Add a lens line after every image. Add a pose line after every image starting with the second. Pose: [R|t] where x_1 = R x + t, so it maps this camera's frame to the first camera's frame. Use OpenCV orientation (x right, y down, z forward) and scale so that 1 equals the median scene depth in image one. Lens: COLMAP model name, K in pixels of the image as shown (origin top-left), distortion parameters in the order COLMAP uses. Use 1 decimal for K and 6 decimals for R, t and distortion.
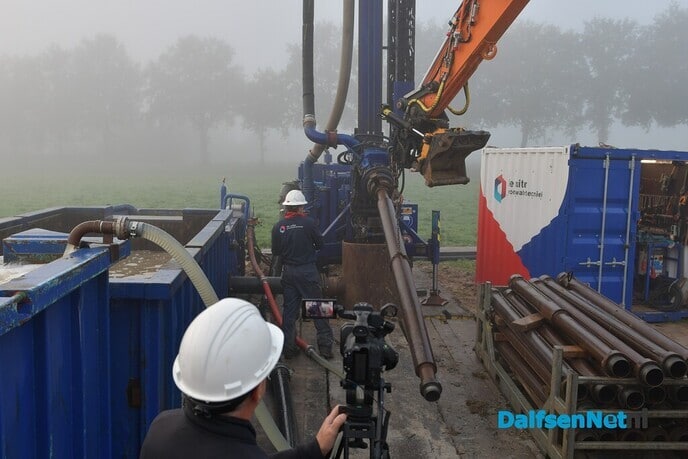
lens RADIAL K [[743.4, 0, 344.0], [0, 743.4, 229.5], [0, 0, 1]] dist [-0.003237, -0.013054]
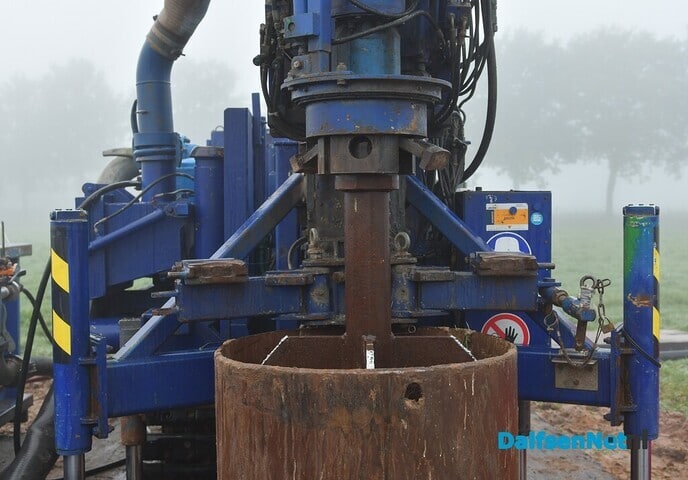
lens RADIAL K [[903.5, 0, 344.0], [0, 903.5, 240.0], [0, 0, 1]] dist [-0.006945, 0.000282]
pose [[0.999150, -0.010279, -0.039909, 0.040714], [0.007649, 0.997823, -0.065499, 0.002407], [0.040496, 0.065138, 0.997054, 0.685968]]
